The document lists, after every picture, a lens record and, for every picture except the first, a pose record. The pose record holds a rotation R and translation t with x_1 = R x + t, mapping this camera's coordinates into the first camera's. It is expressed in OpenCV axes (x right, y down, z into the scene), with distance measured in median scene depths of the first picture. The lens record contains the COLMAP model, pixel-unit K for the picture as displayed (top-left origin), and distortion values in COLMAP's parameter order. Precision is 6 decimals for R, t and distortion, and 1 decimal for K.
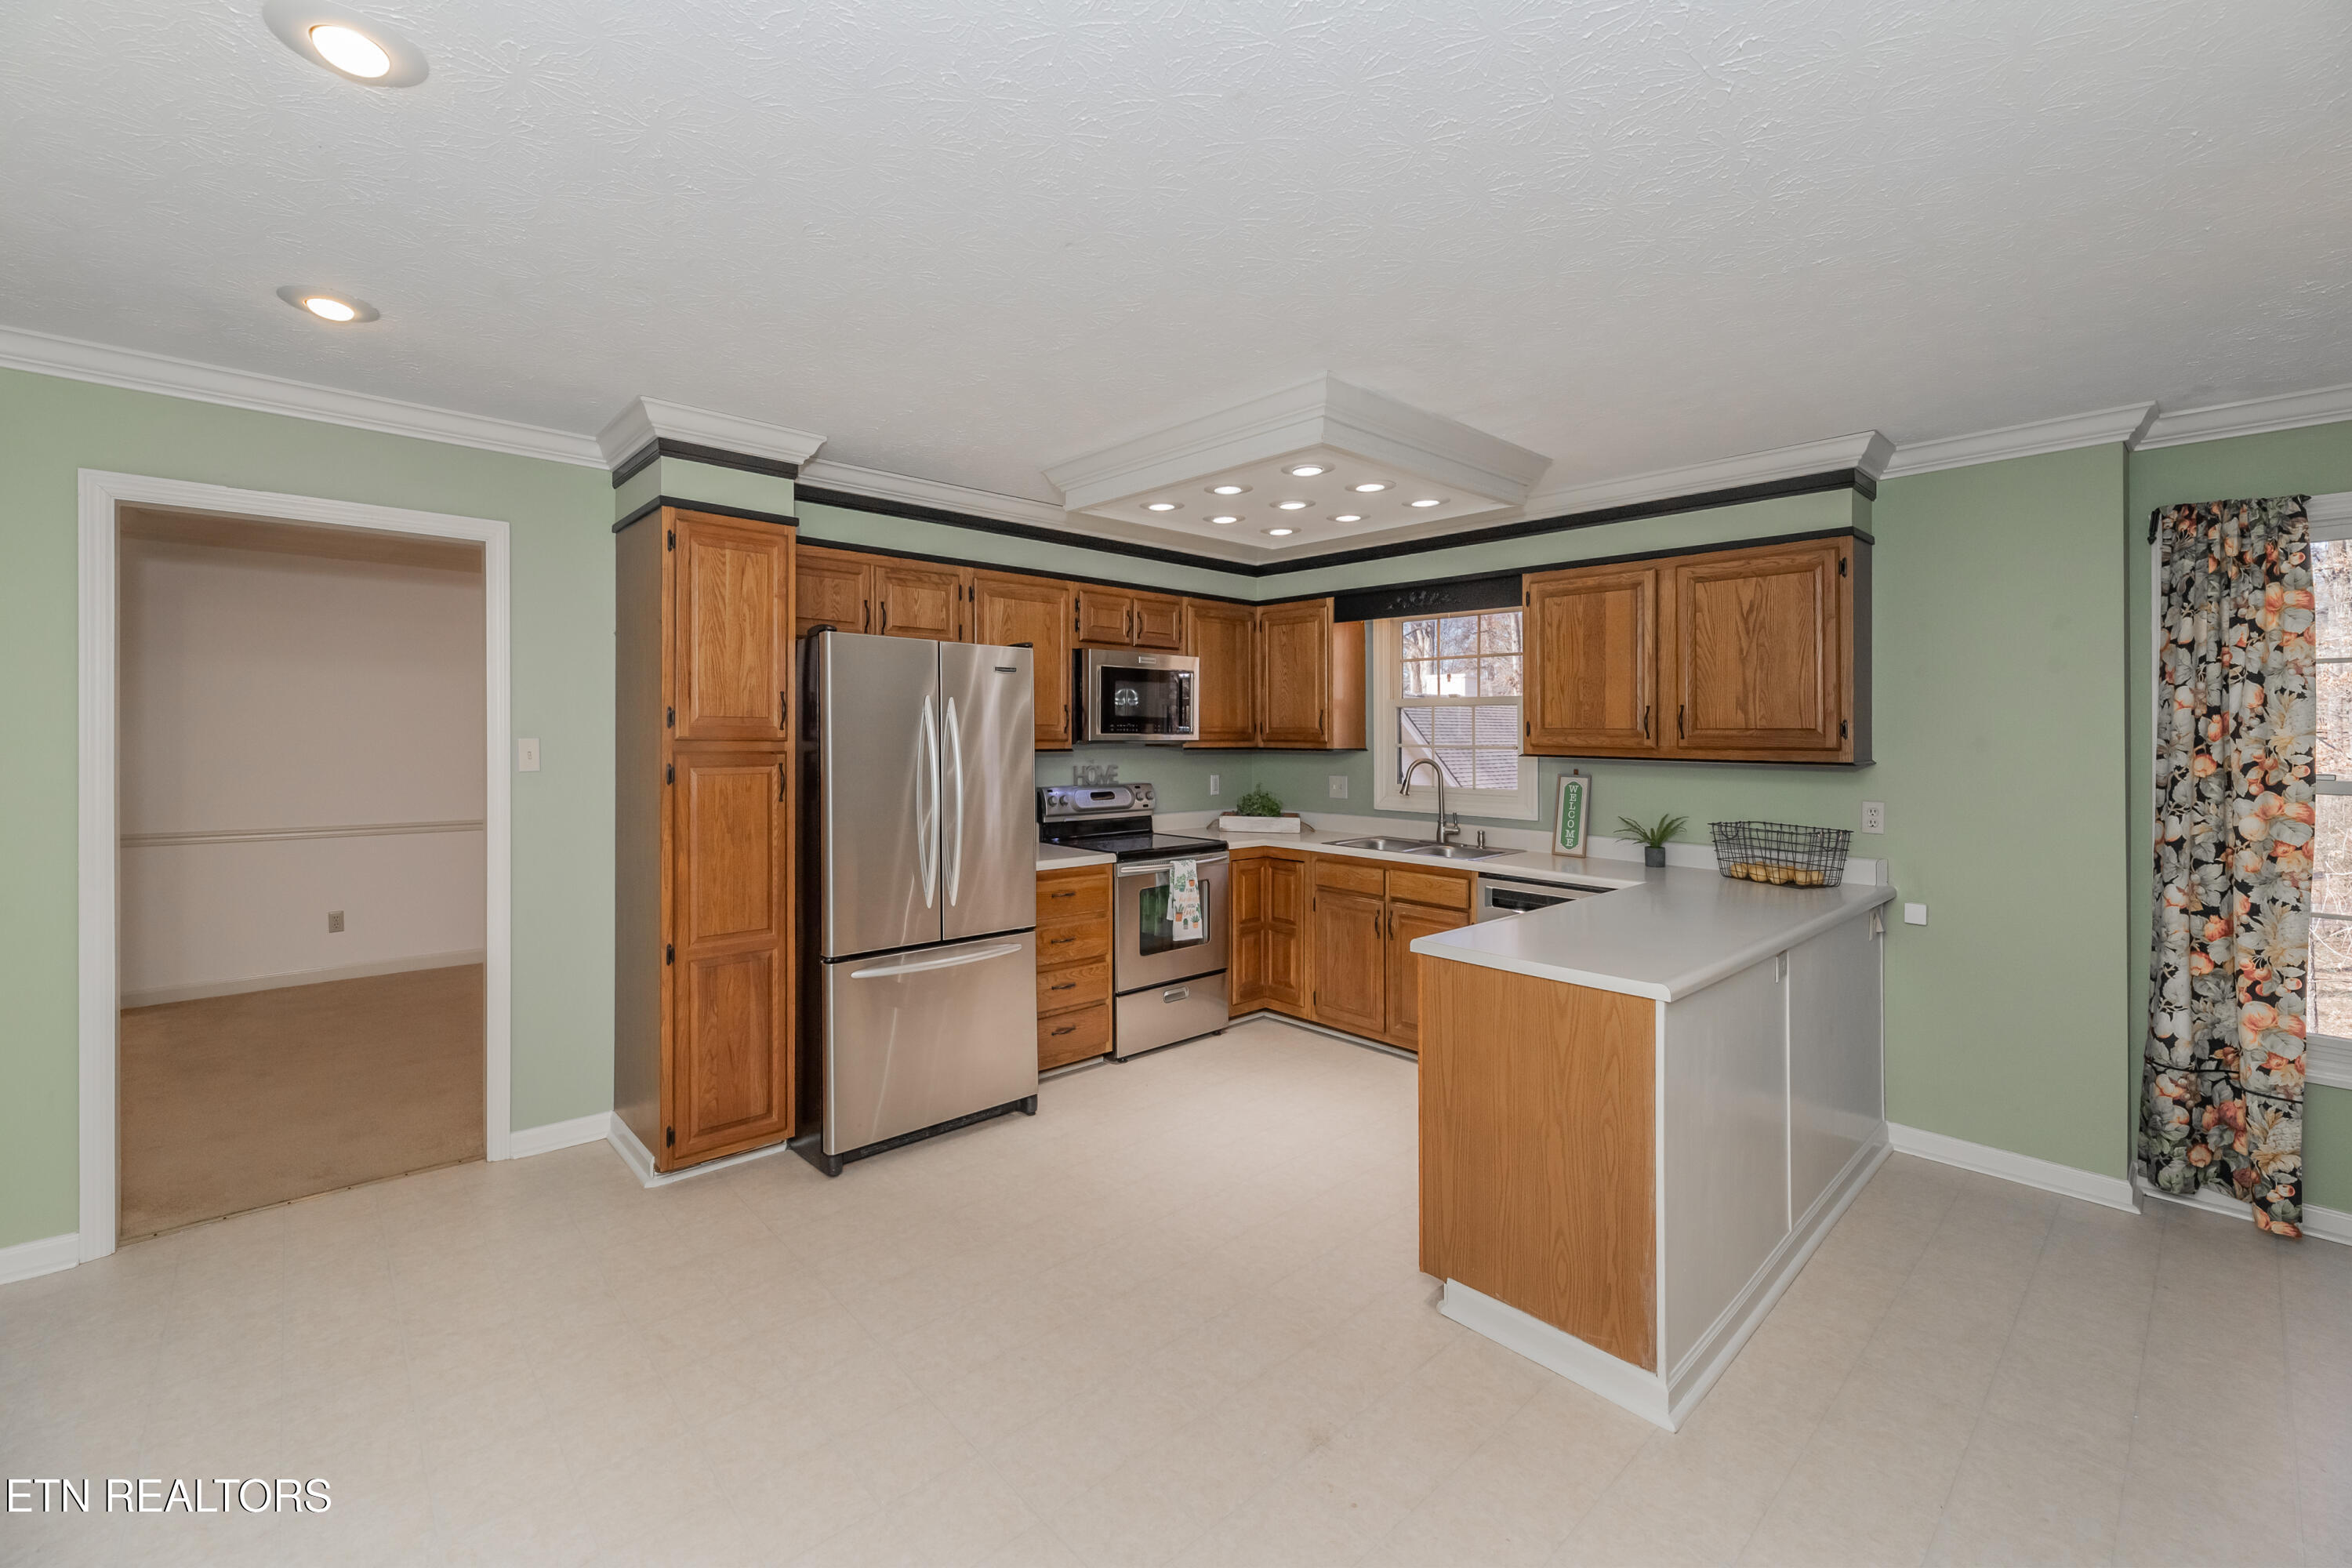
lens RADIAL K [[954.4, 0, 1181.6], [0, 954.4, 715.9], [0, 0, 1]] dist [0.000369, 0.000151]
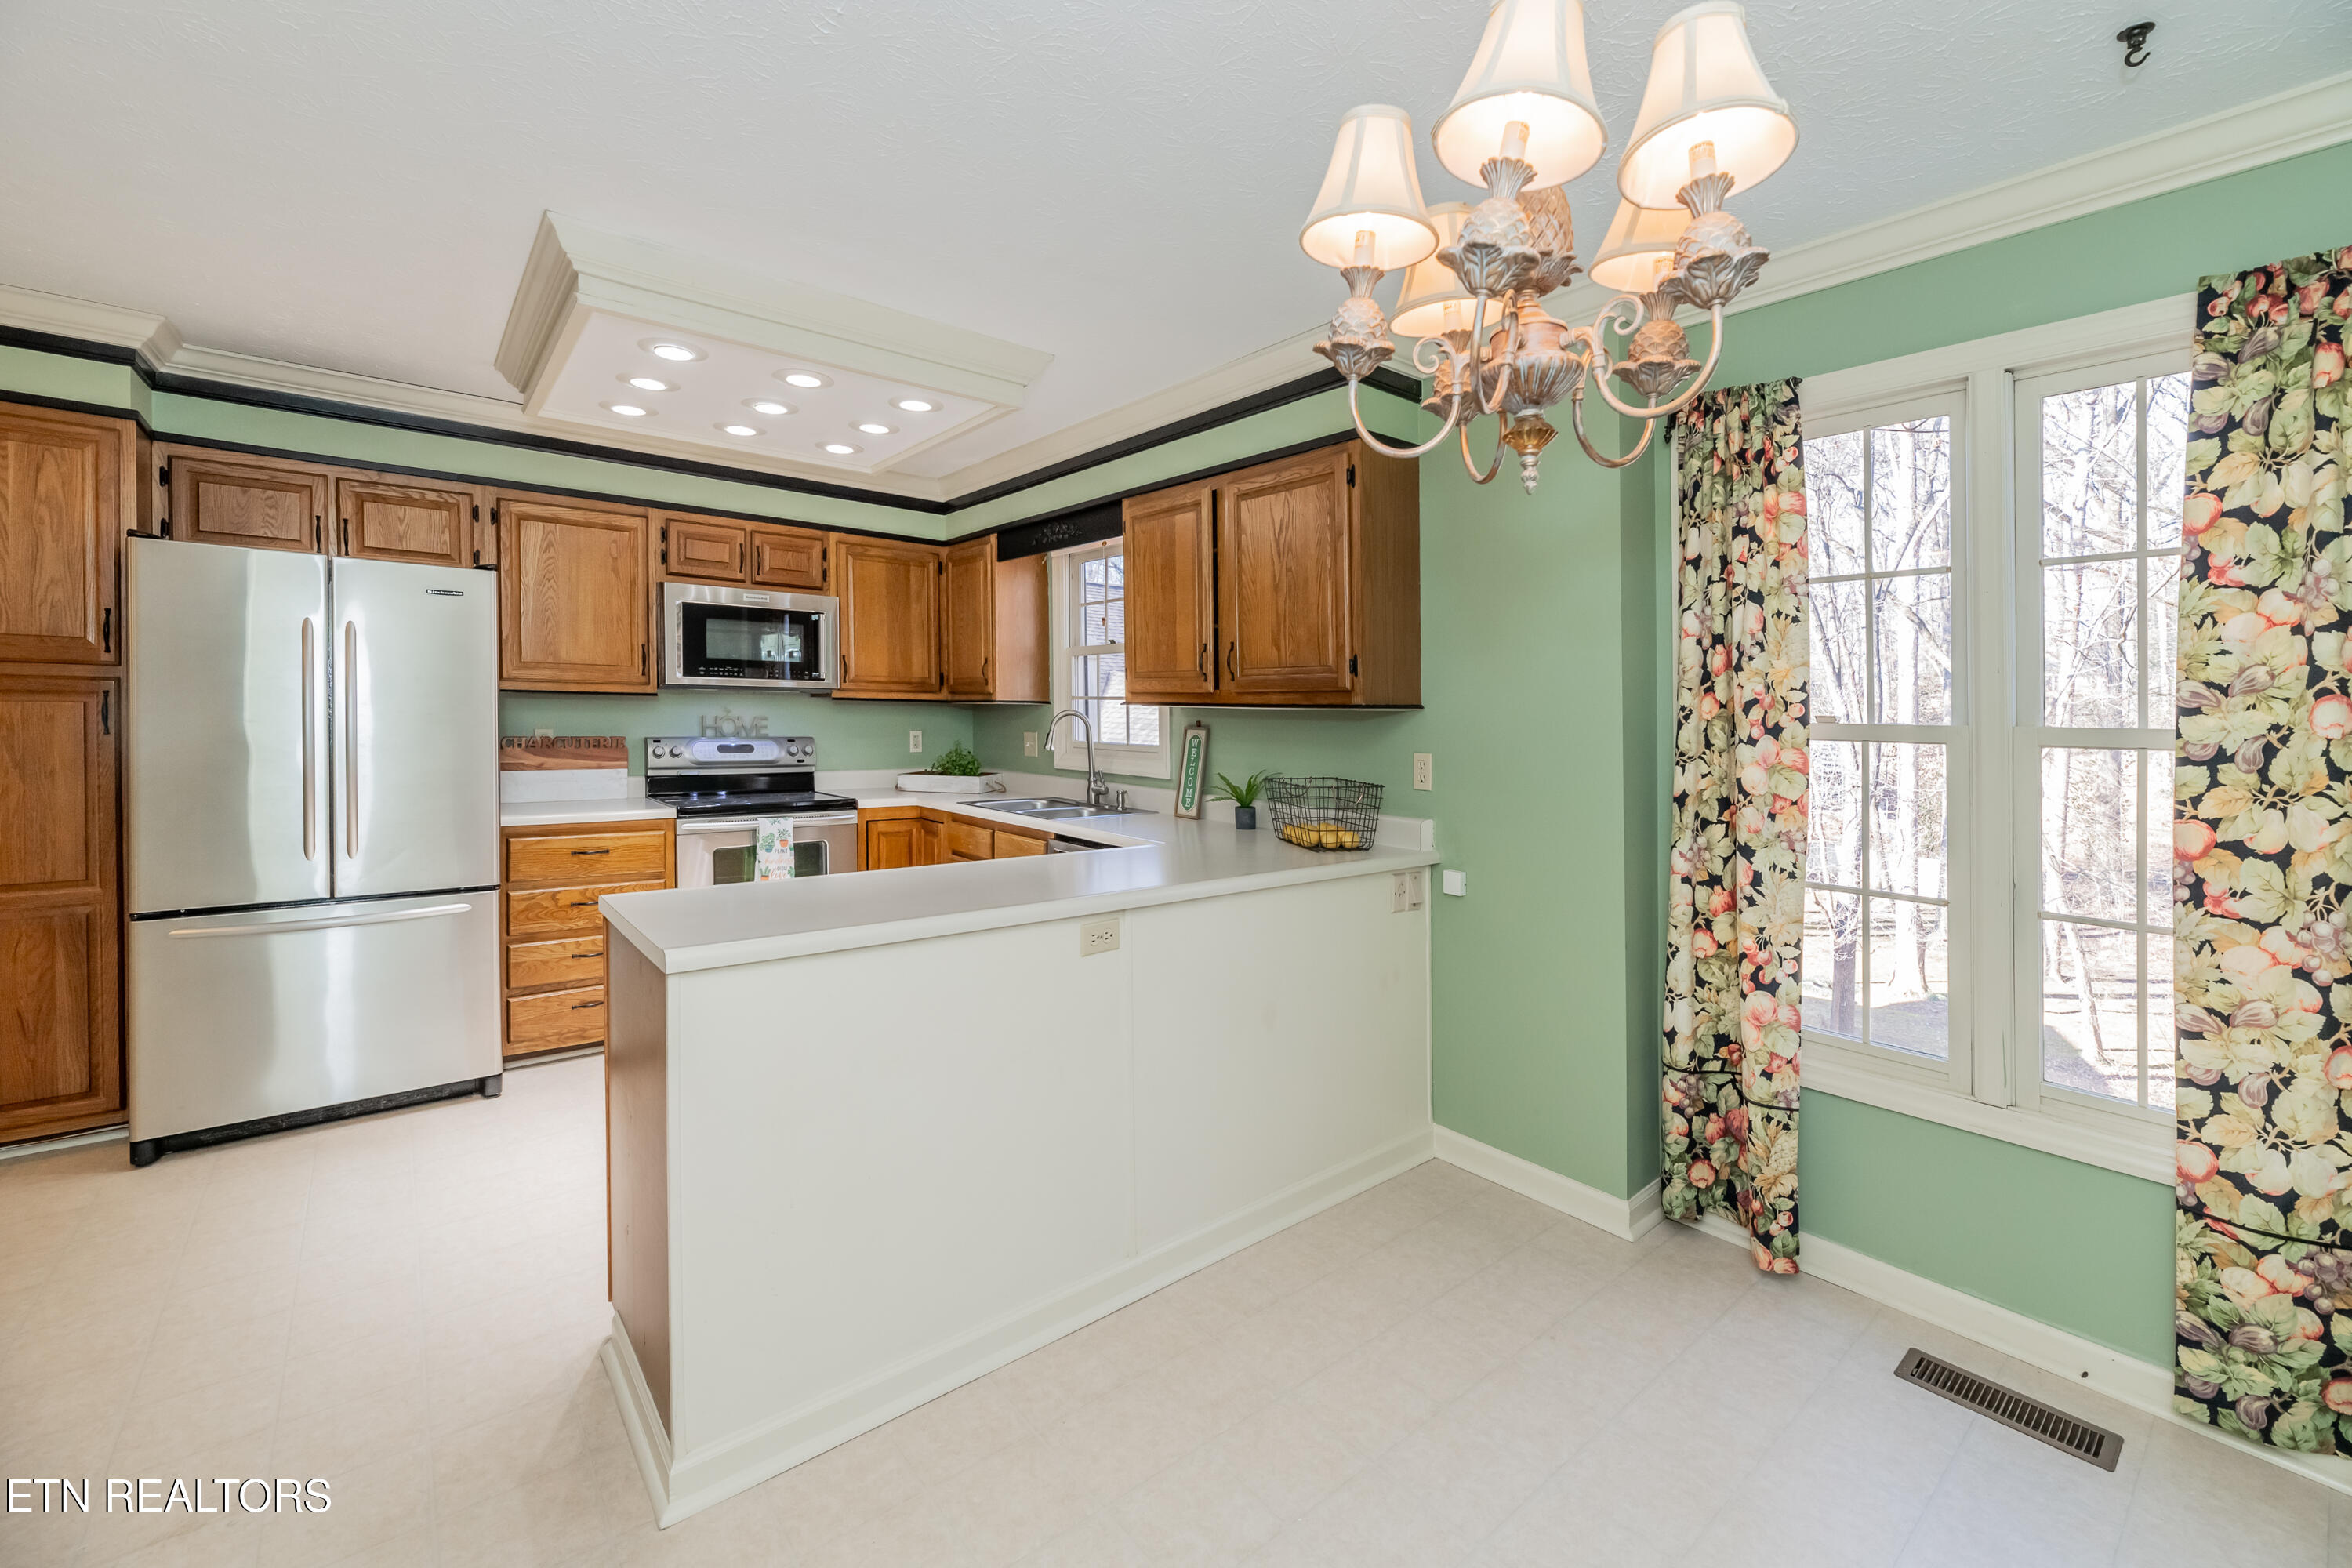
lens RADIAL K [[946.8, 0, 1236.3], [0, 946.8, 693.6], [0, 0, 1]] dist [0.000004, 0.000212]
pose [[0.999790, 0.010276, -0.017755, 0.571242], [-0.010358, 0.999936, -0.004529, 0.041759], [0.017707, 0.004712, 0.999832, 0.139841]]
